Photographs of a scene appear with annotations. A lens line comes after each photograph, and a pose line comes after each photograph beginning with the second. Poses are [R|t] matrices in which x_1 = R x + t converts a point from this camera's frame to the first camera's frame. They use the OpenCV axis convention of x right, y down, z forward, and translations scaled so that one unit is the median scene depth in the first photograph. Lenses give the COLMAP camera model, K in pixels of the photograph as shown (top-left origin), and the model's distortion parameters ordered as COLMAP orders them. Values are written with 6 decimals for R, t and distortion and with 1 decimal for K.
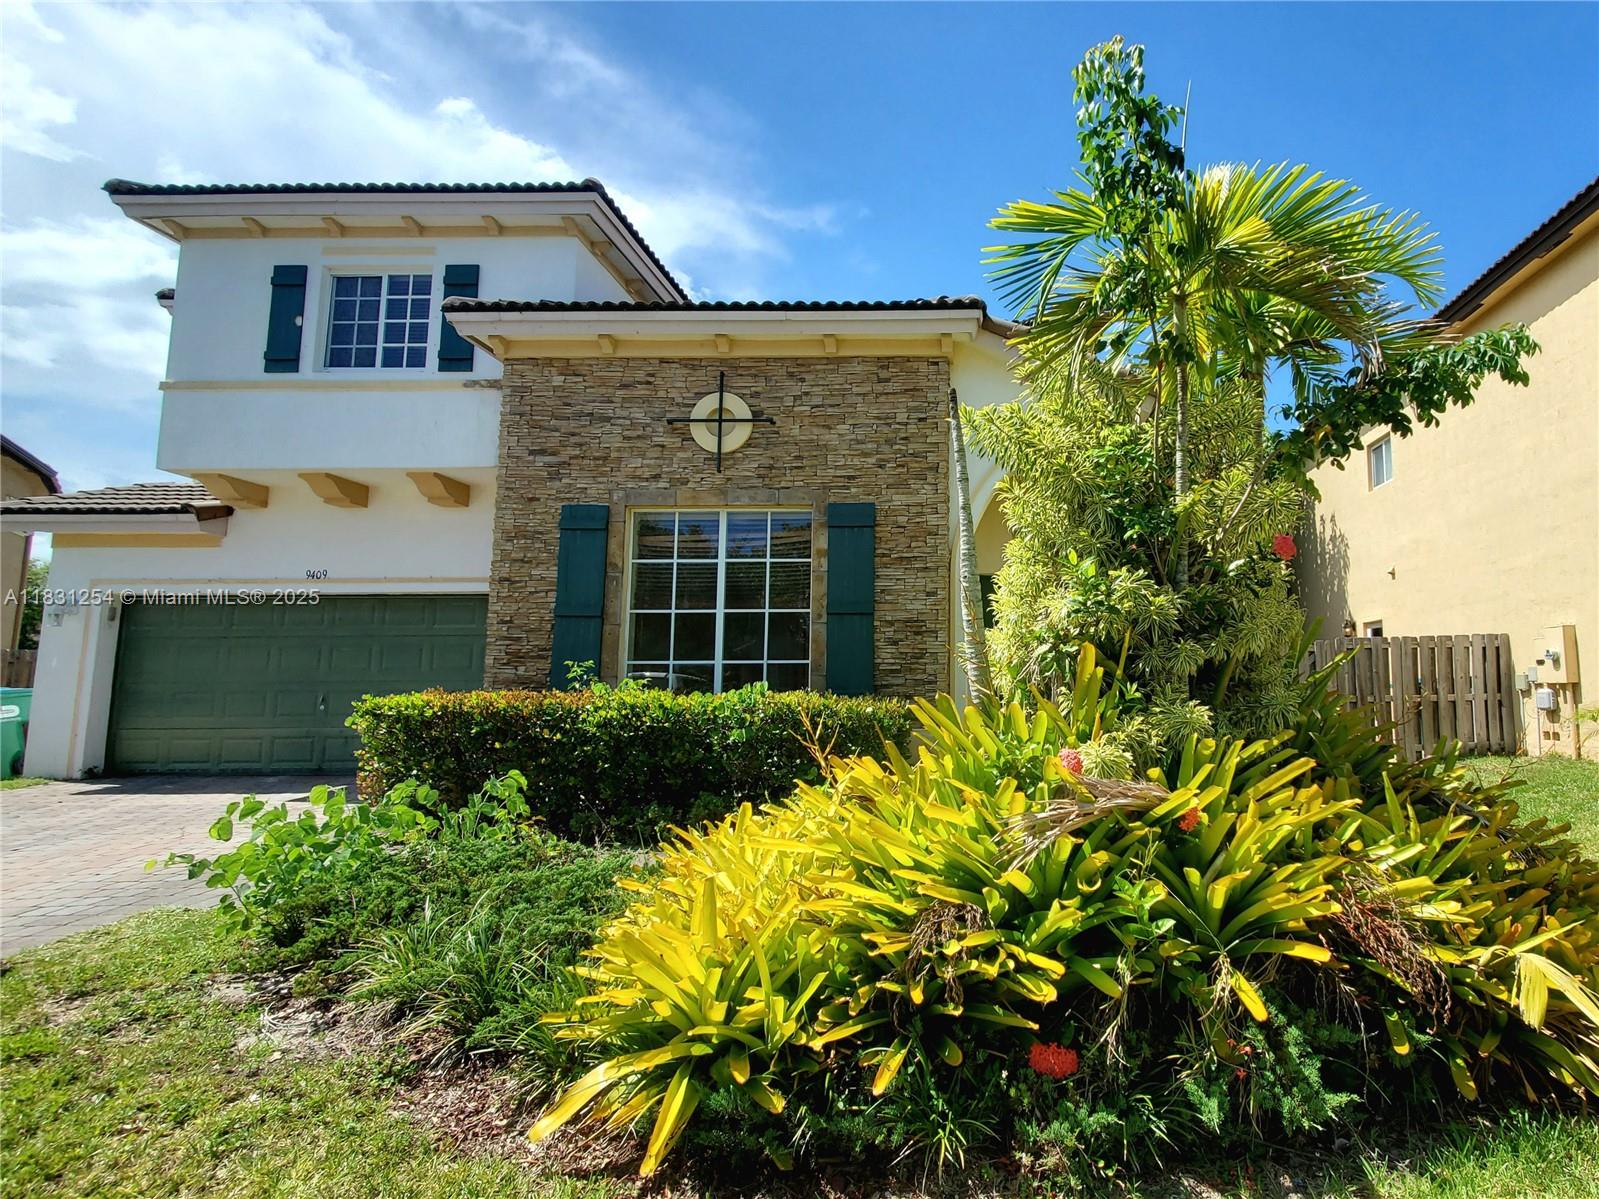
lens RADIAL K [[630.3, 0, 815.4], [0, 630.3, 606.0], [0, 0, 1]] dist [0.003795, -0.000317]
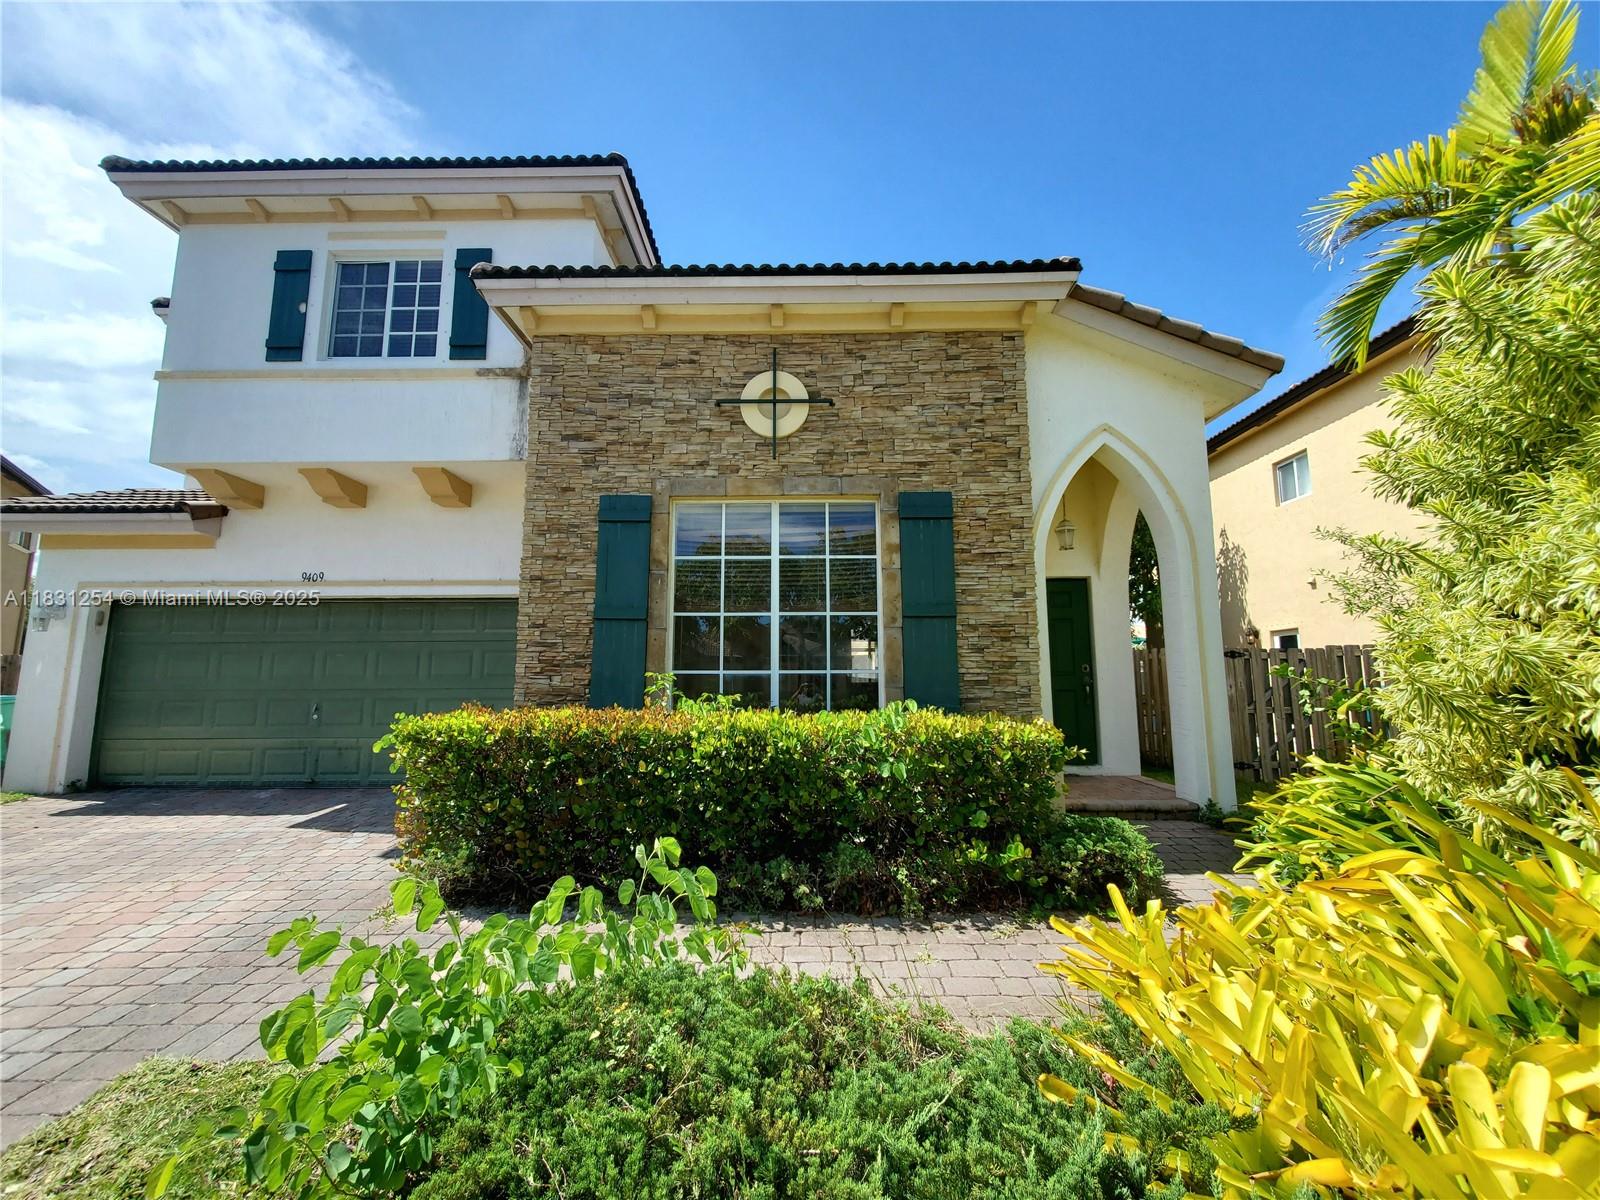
lens RADIAL K [[630.7, 0, 791.4], [0, 630.7, 598.1], [0, 0, 1]] dist [0.003795, -0.000317]
pose [[0.999952, 0.000132, -0.009844, -0.114387], [-0.000346, 0.999765, -0.021682, 0.004871], [0.009839, 0.021684, 0.999716, 0.105797]]
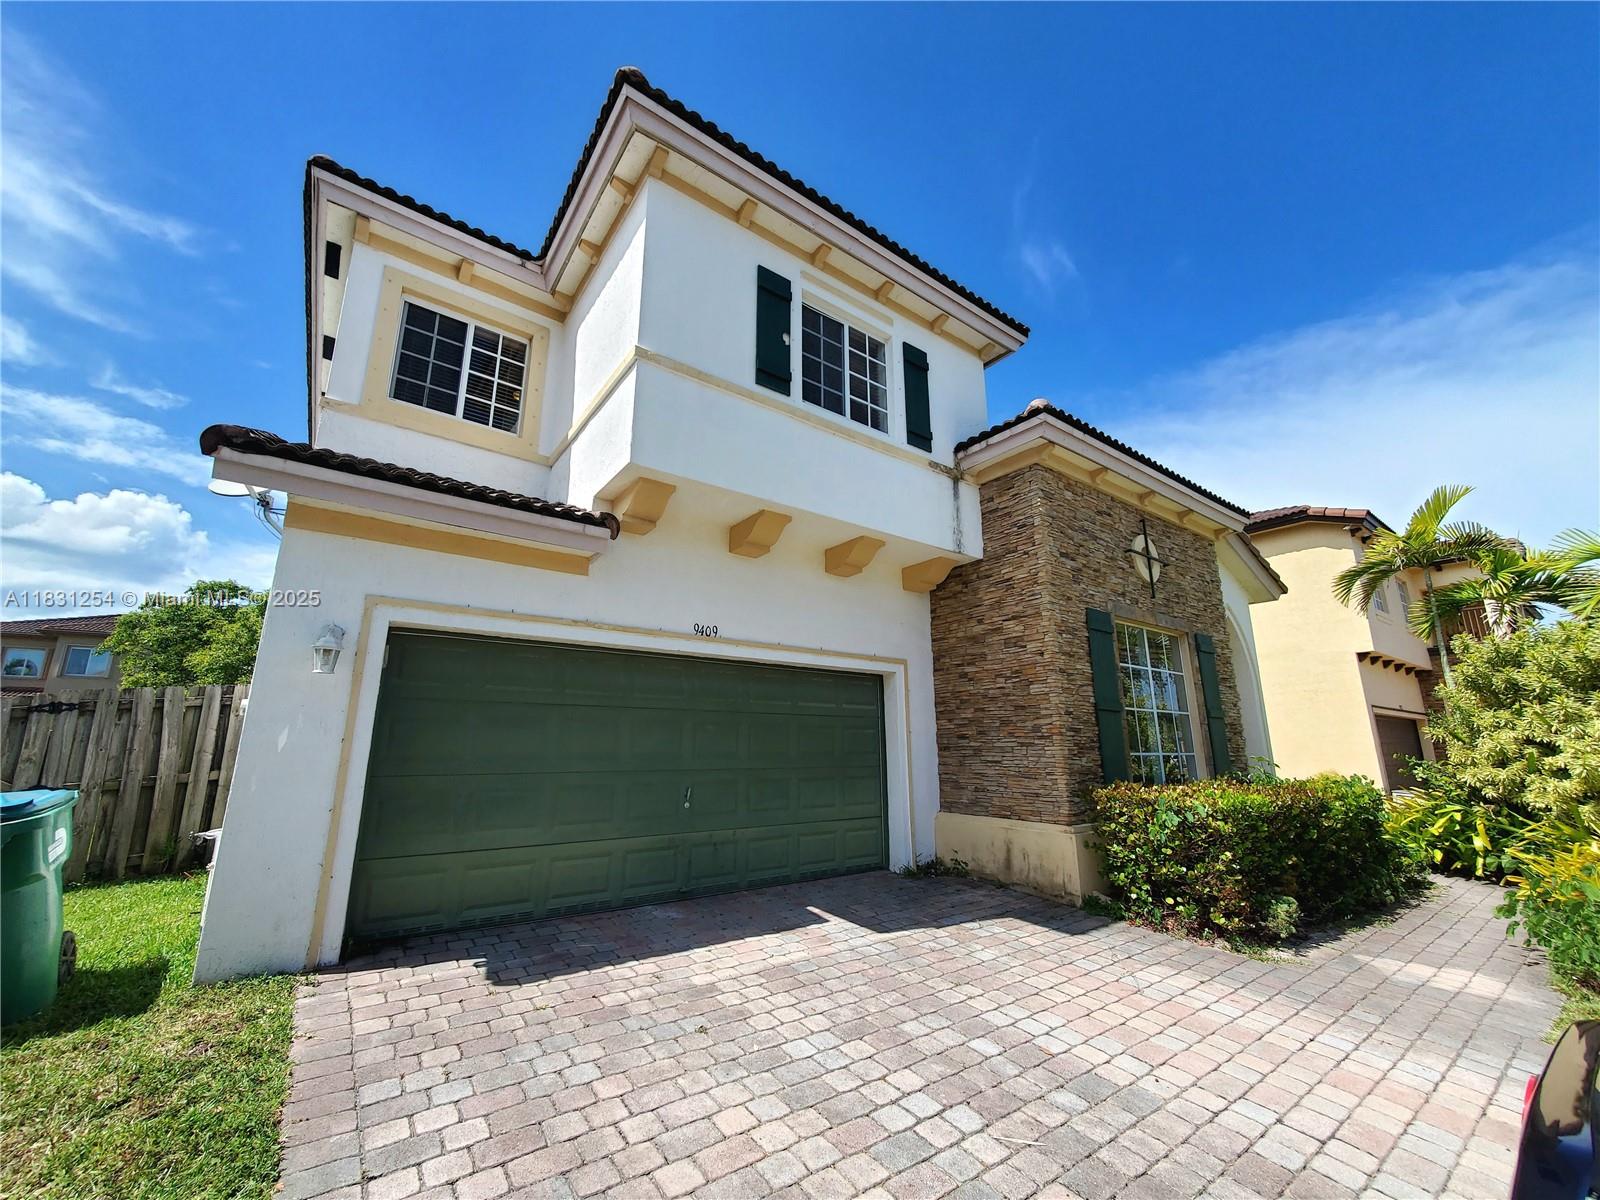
lens RADIAL K [[630.7, 0, 797.7], [0, 630.7, 606.1], [0, 0, 1]] dist [0.003795, -0.000317]
pose [[0.808816, 0.141699, 0.570735, -1.857814], [-0.070617, 0.986916, -0.144951, 0.041645], [-0.583806, 0.076936, 0.808240, 0.494291]]
